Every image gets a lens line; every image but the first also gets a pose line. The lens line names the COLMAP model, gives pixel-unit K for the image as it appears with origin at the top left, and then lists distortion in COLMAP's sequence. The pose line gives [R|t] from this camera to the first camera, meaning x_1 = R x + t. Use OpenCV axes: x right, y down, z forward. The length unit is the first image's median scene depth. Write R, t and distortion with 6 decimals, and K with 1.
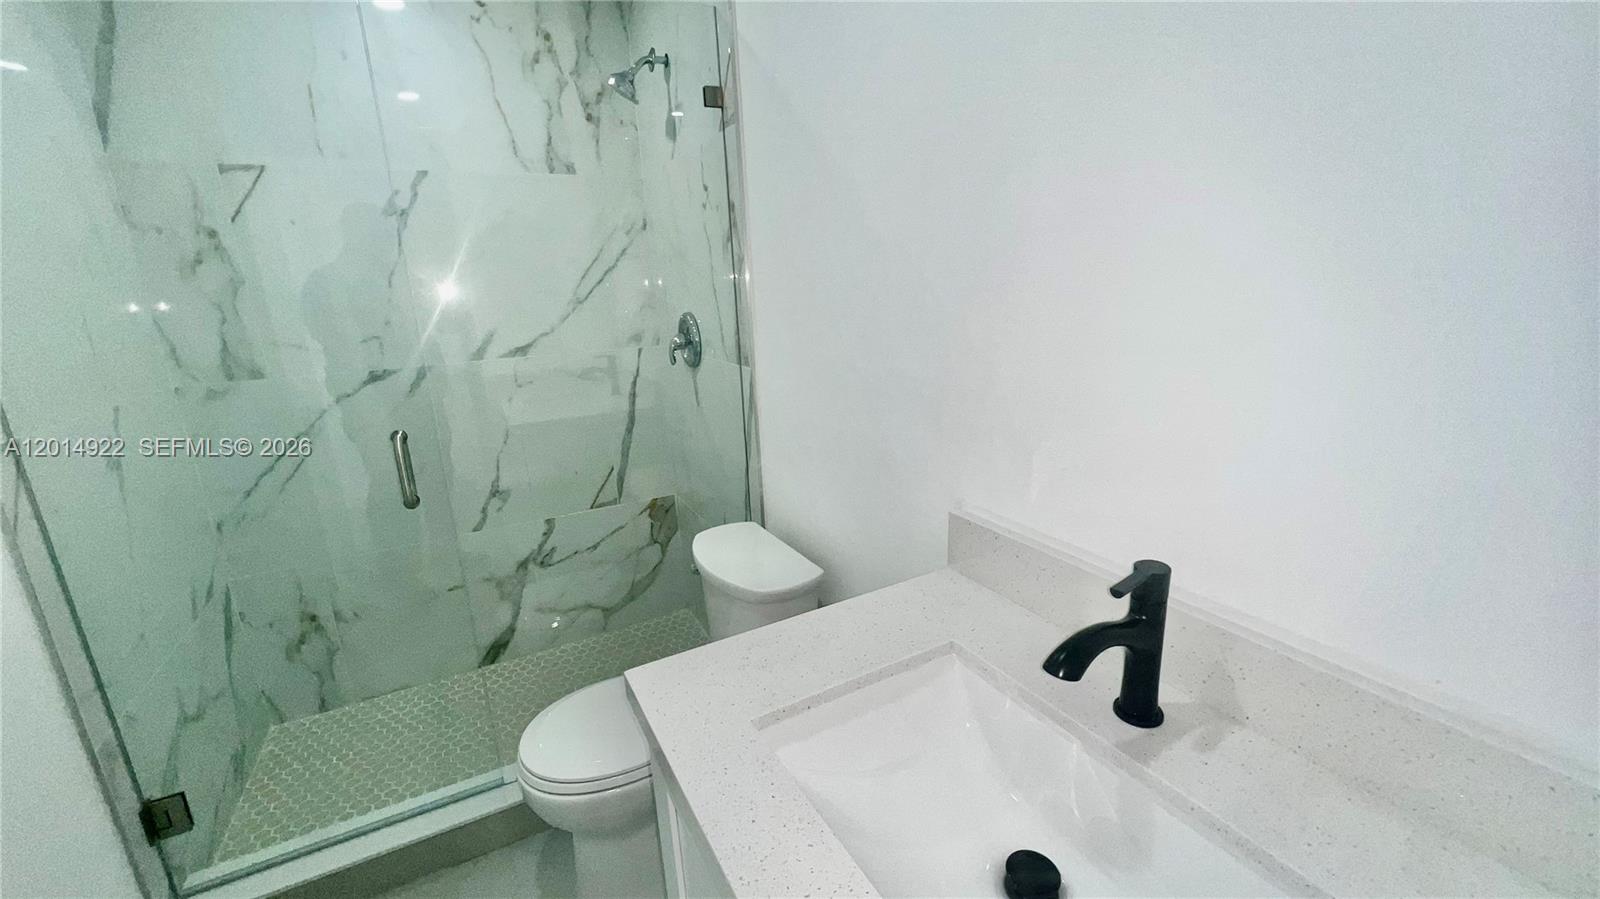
lens RADIAL K [[655.8, 0, 803.4], [0, 655.8, 443.8], [0, 0, 1]] dist [0.001946, 0.000287]
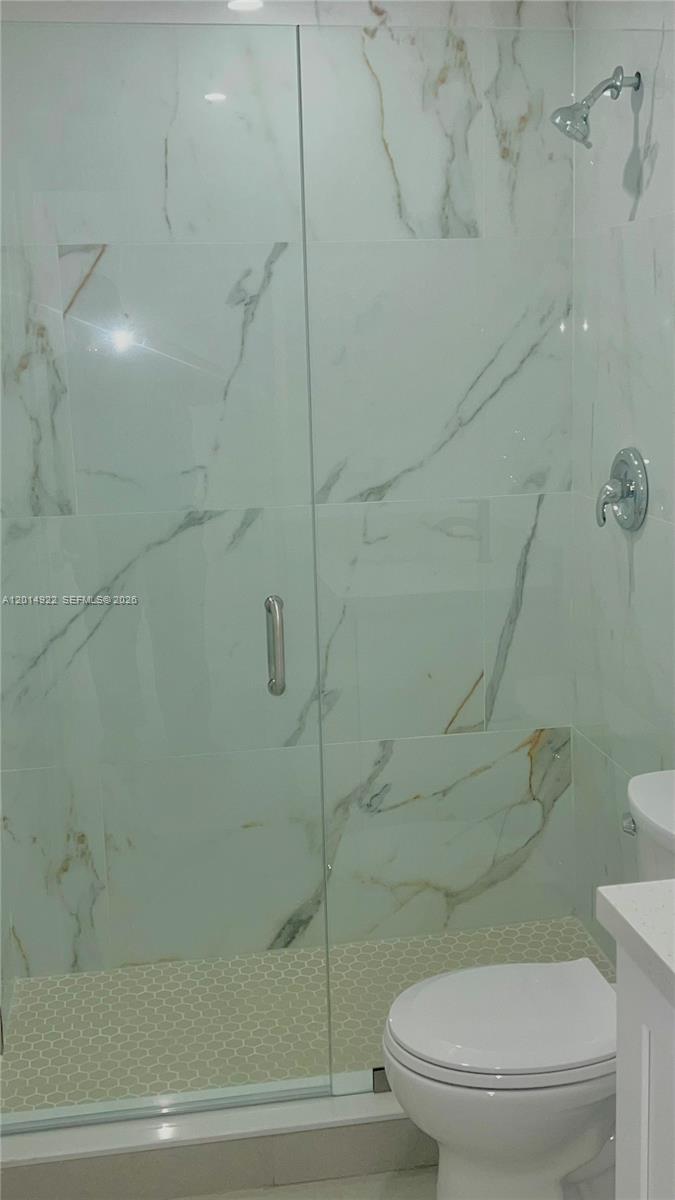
lens RADIAL K [[1336.5, 0, 339.1], [0, 1336.5, 604.3], [0, 0, 1]] dist [0.071546, 0.000000]
pose [[0.949842, 0.075911, -0.303377, -0.032329], [-0.088245, 0.995729, -0.027134, 0.018130], [0.300021, 0.052545, 0.952484, -0.357250]]
